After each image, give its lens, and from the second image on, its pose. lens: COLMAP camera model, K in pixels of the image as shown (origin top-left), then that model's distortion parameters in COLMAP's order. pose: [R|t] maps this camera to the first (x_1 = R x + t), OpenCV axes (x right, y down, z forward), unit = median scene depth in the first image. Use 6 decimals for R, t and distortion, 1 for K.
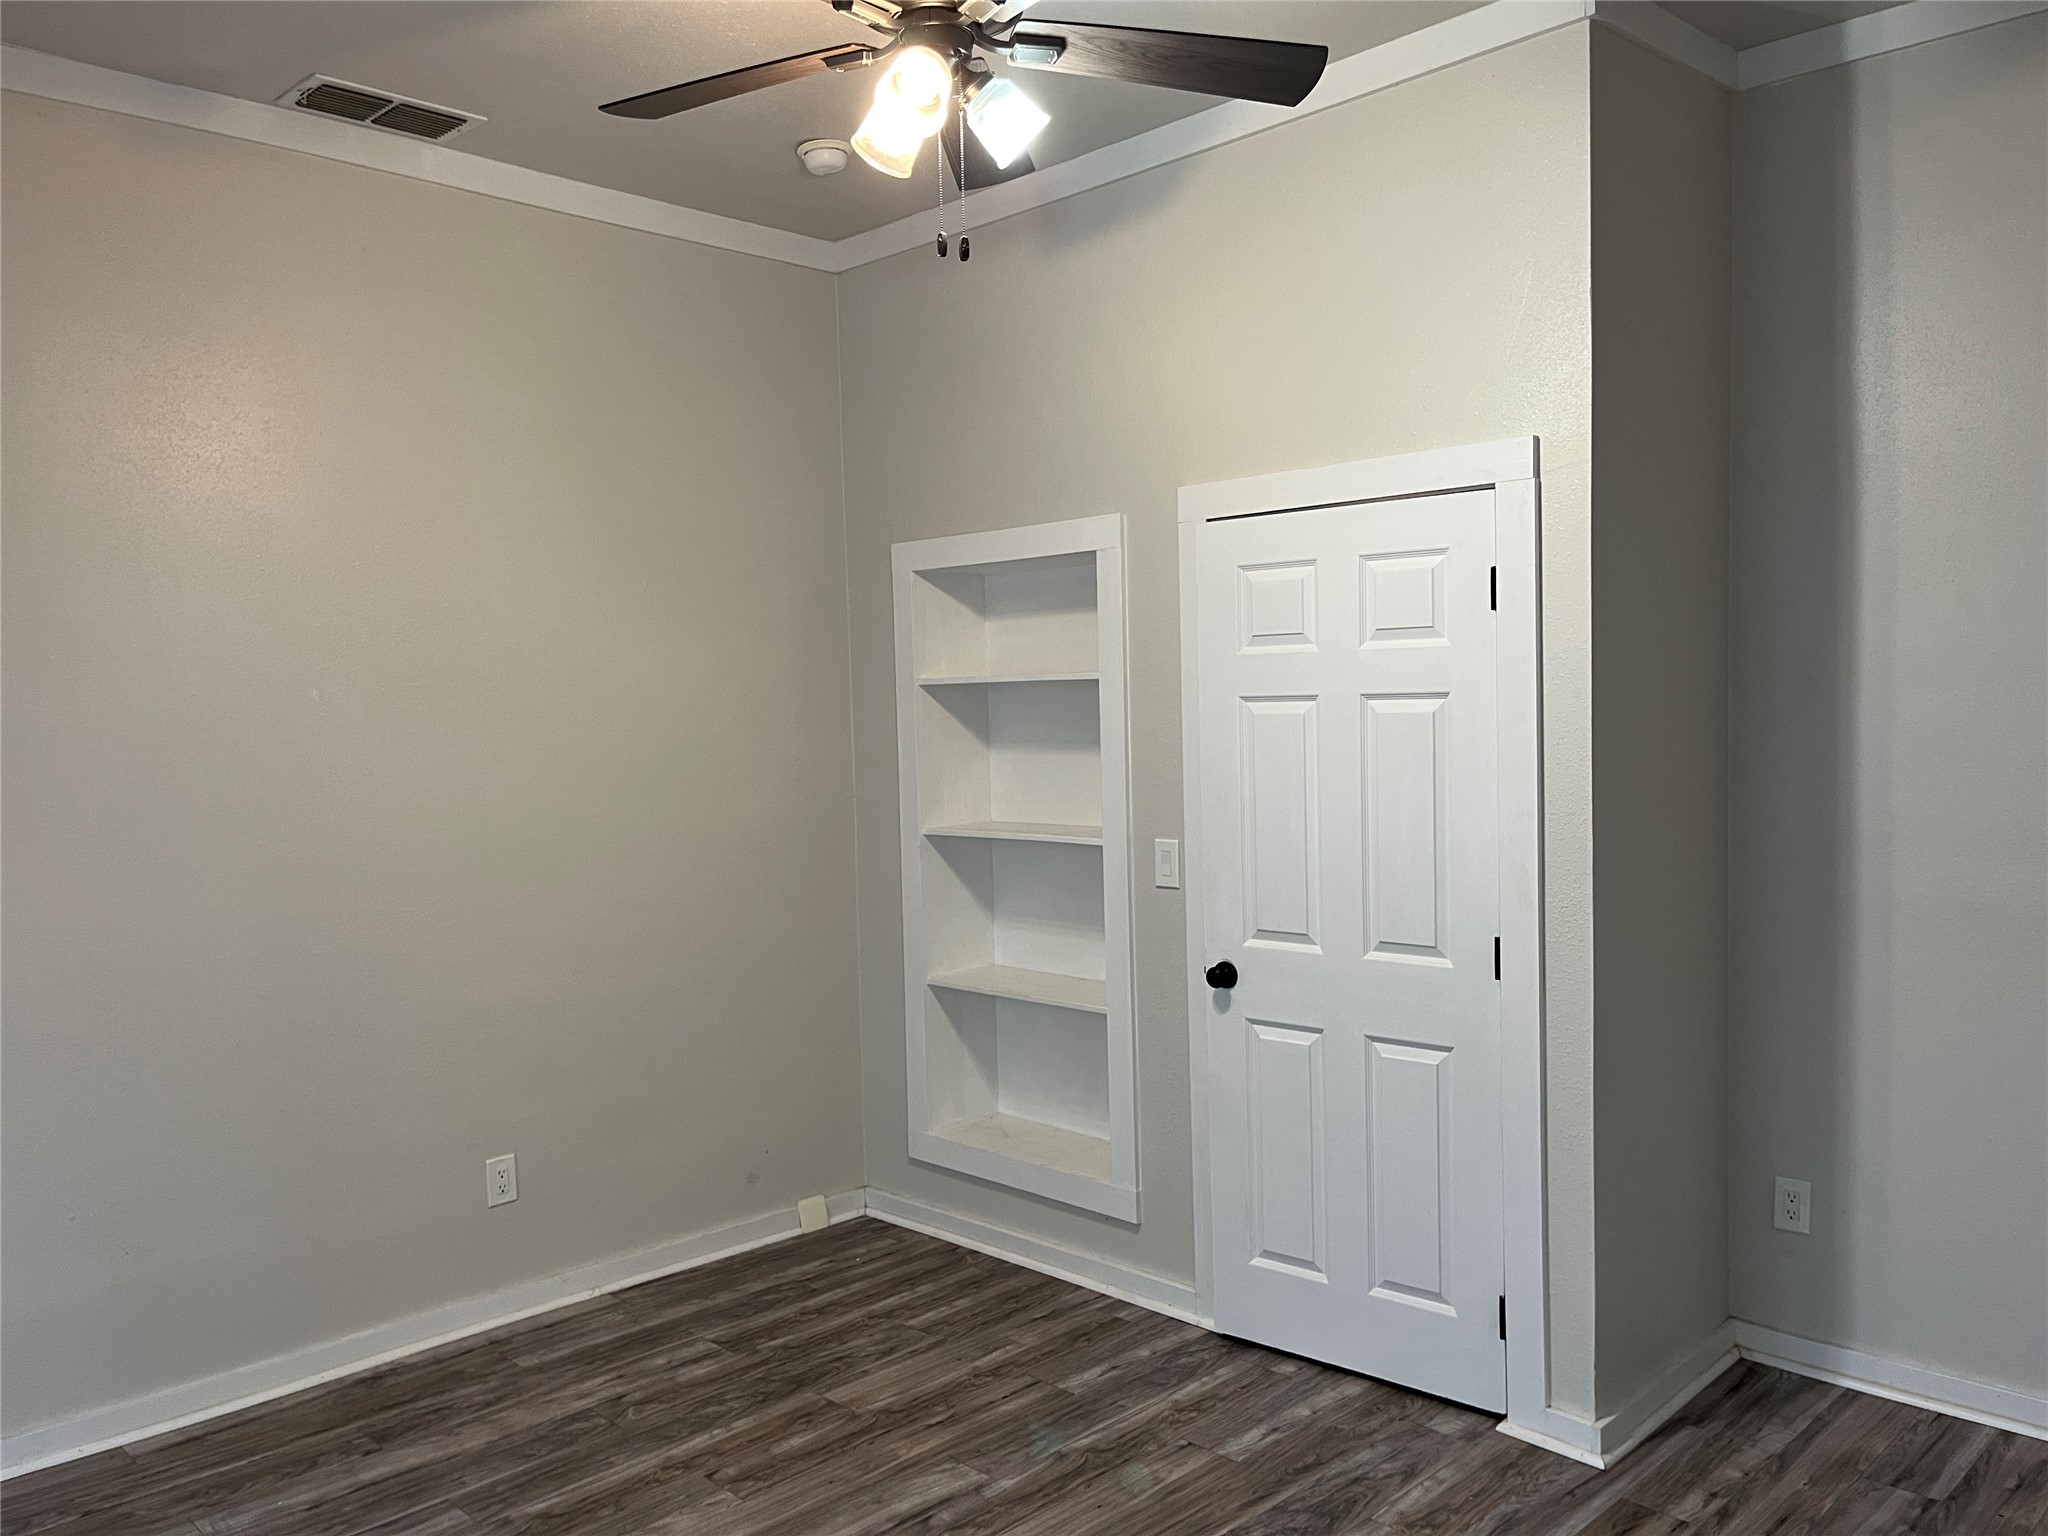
lens RADIAL K [[1563.3, 0, 1023.2], [0, 1563.3, 766.6], [0, 0, 1]] dist [0.065504, -0.081793]
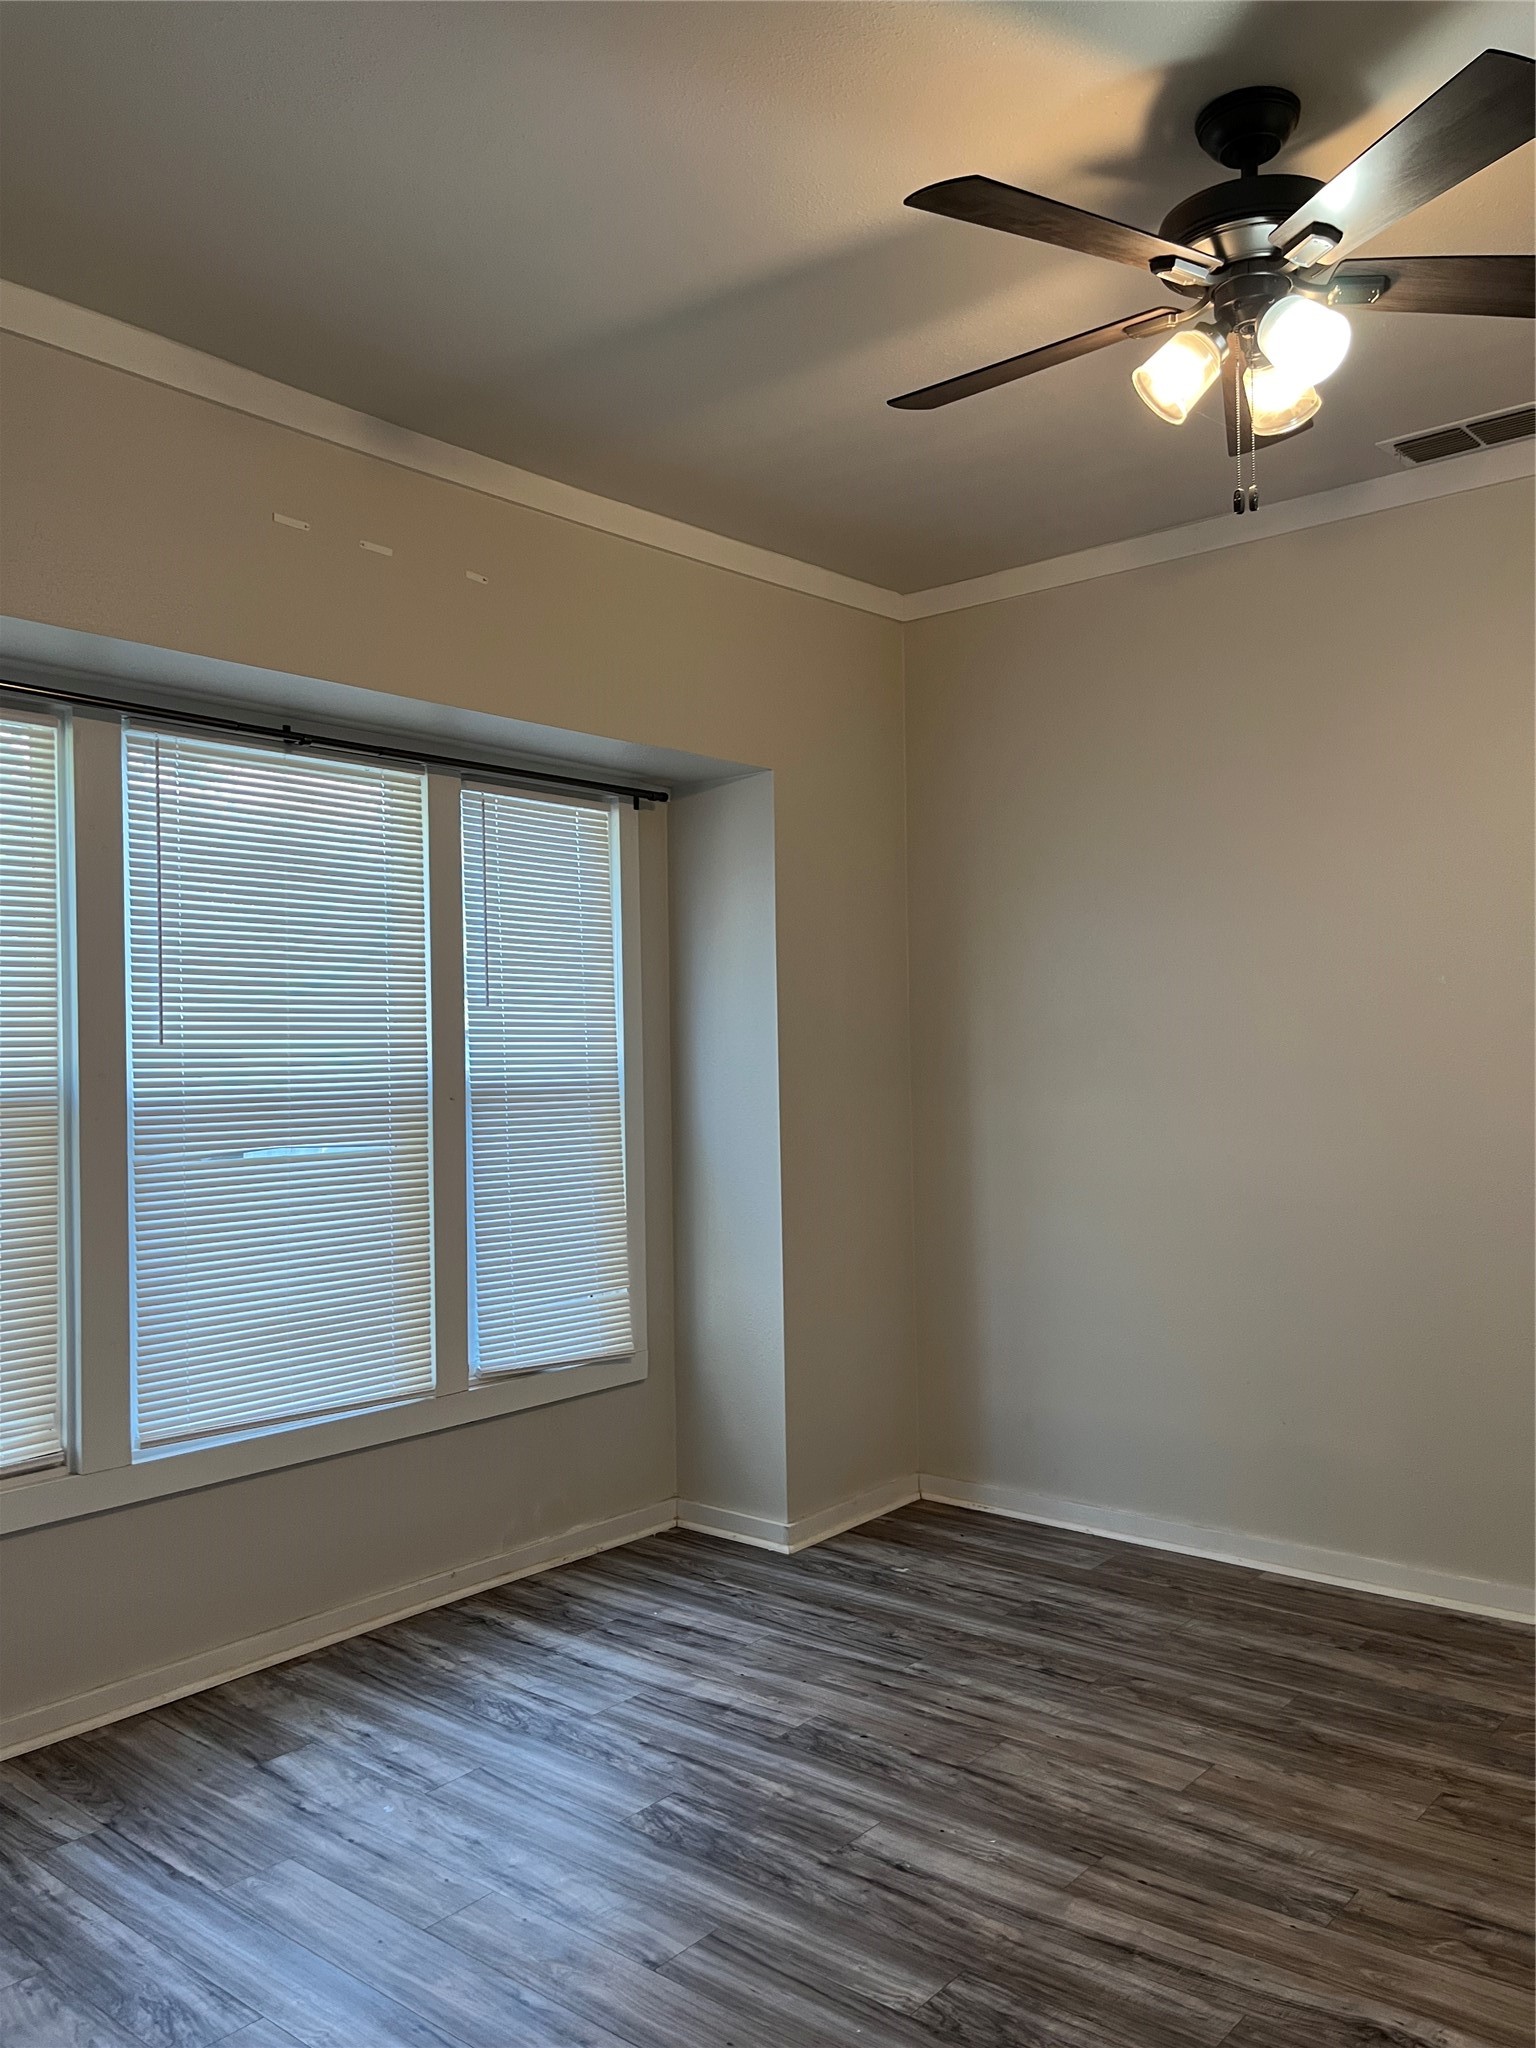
lens RADIAL K [[1563.3, 0, 757.1], [0, 1563.3, 1029.1], [0, 0, 1]] dist [0.065504, -0.081793]
pose [[0.085730, 0.002979, -0.996314, 0.695776], [-0.025780, 0.999667, 0.000771, 0.000219], [0.995985, 0.025619, 0.085778, 0.486266]]
